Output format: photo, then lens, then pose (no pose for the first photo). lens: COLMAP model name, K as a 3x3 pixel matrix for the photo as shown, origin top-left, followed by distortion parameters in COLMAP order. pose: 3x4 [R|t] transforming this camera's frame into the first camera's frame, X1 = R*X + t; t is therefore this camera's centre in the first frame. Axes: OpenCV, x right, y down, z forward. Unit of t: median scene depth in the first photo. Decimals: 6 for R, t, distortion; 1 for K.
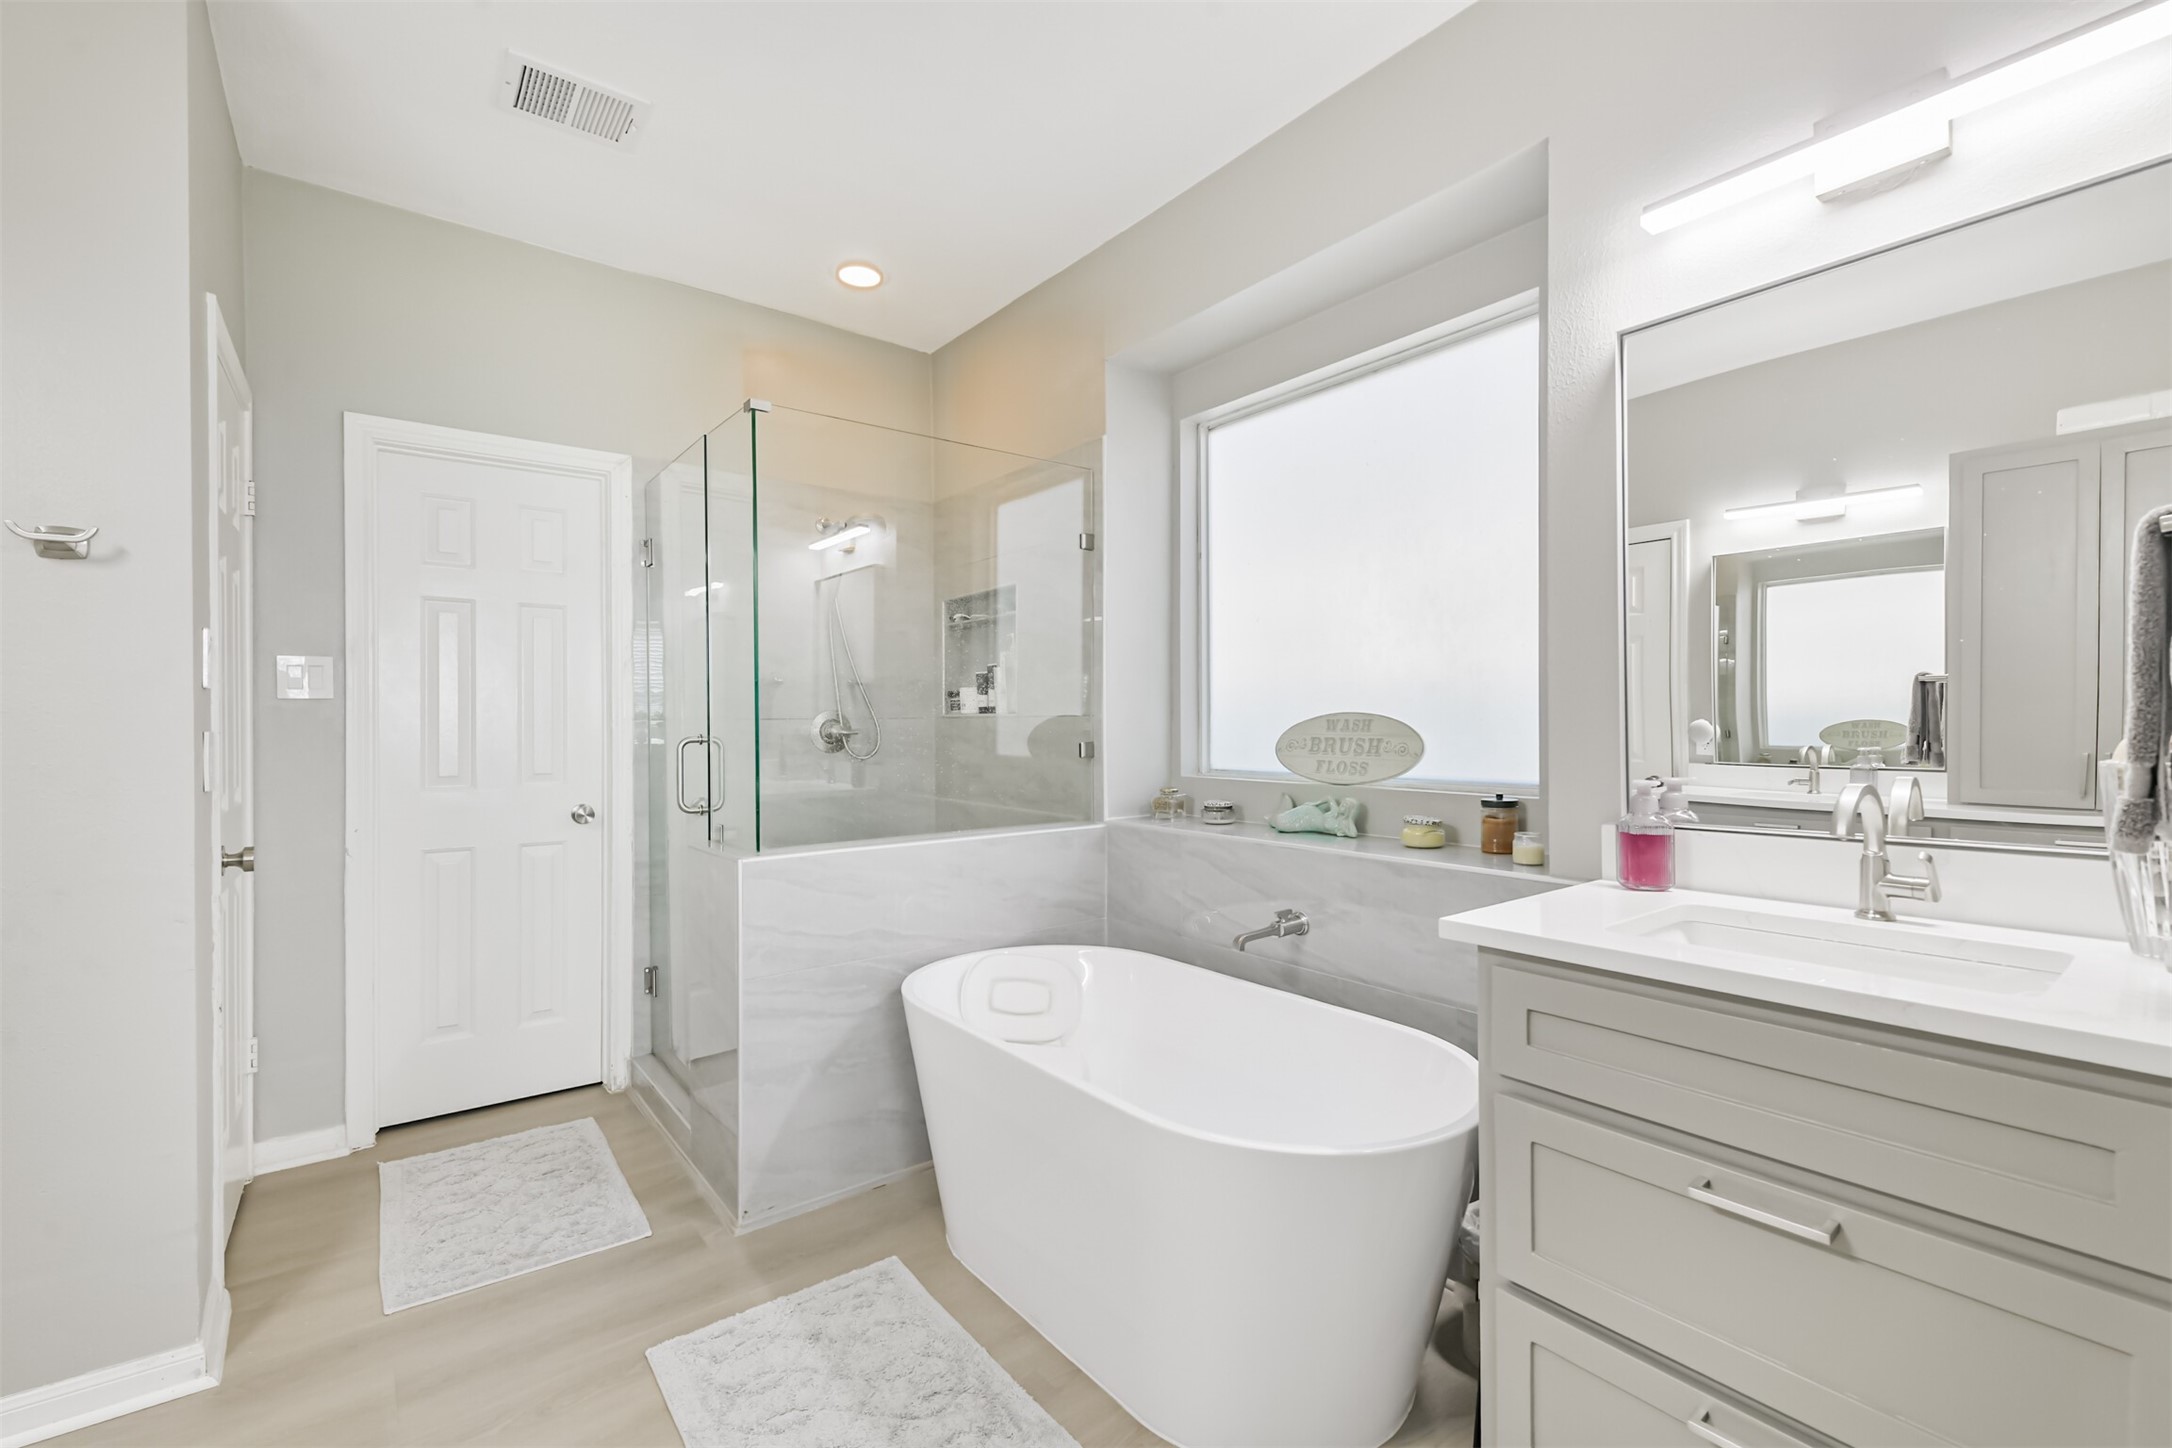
lens RADIAL K [[937.8, 0, 1089.6], [0, 937.8, 725.7], [0, 0, 1]] dist [0.027569, -0.011236]
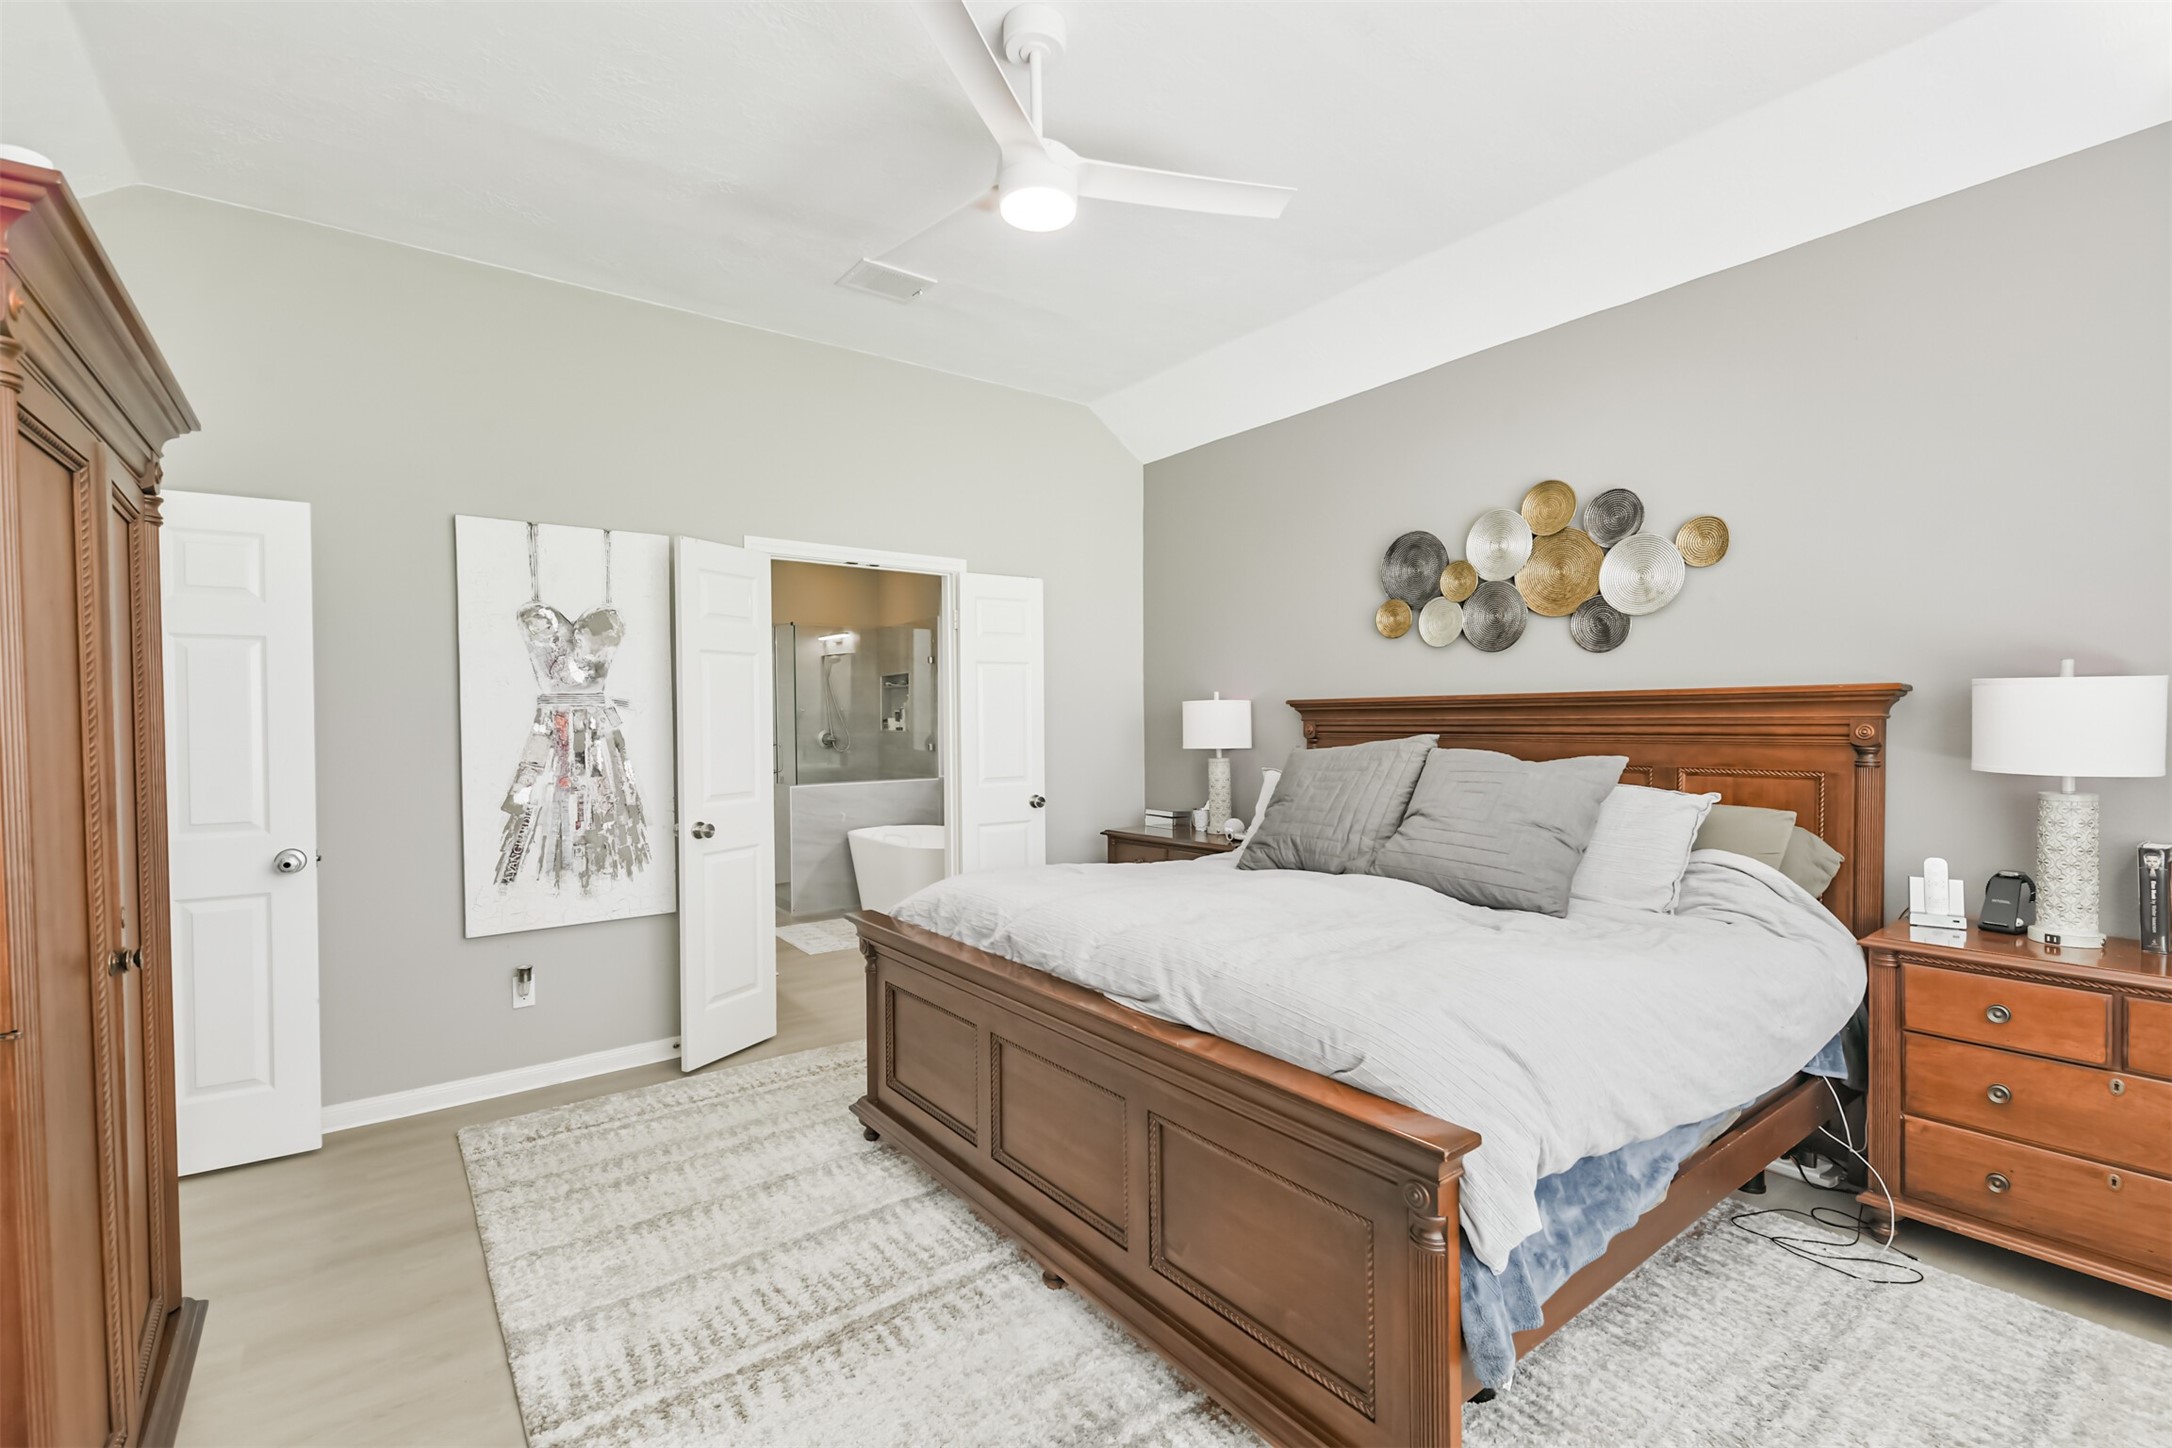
lens RADIAL K [[955.6, 0, 1090.2], [0, 955.6, 728.8], [0, 0, 1]] dist [0.017325, -0.012268]
pose [[0.999626, -0.004336, -0.026987, 0.517145], [0.004710, 0.999894, 0.013802, -0.060273], [0.026924, -0.013924, 0.999541, -1.569696]]
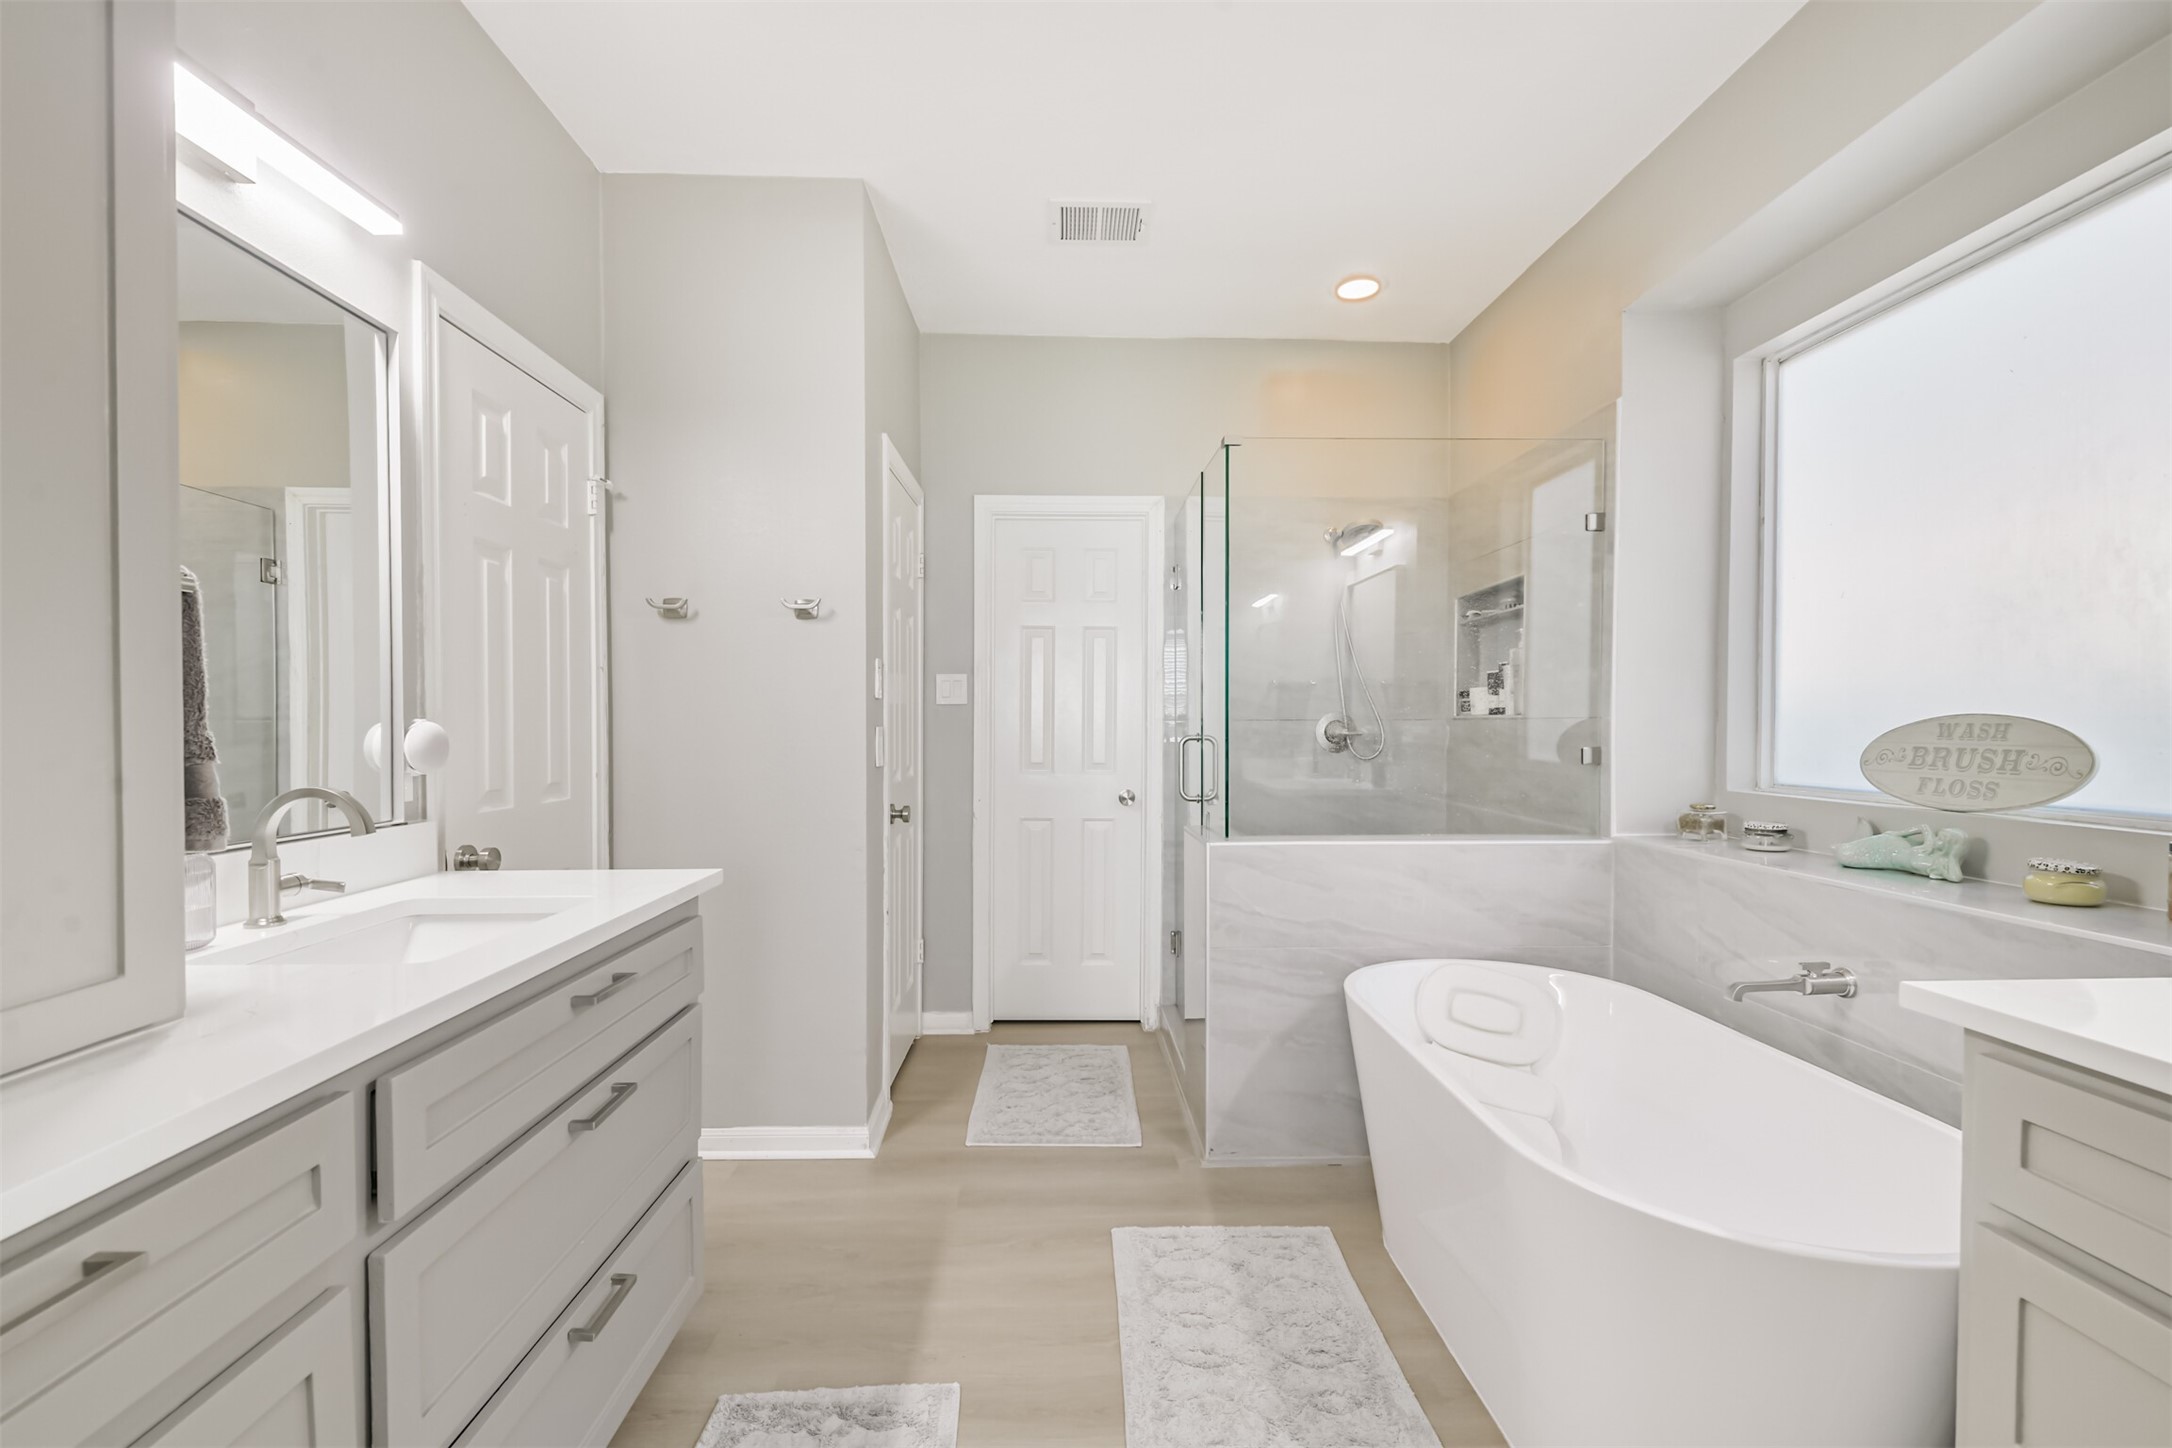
lens RADIAL K [[941.3, 0, 1091.7], [0, 941.3, 737.6], [0, 0, 1]] dist [0.026761, -0.011973]
pose [[0.812389, 0.014807, -0.582928, 0.152897], [-0.007721, 0.999863, 0.014637, -0.001139], [0.583065, -0.007390, 0.812392, -0.011283]]
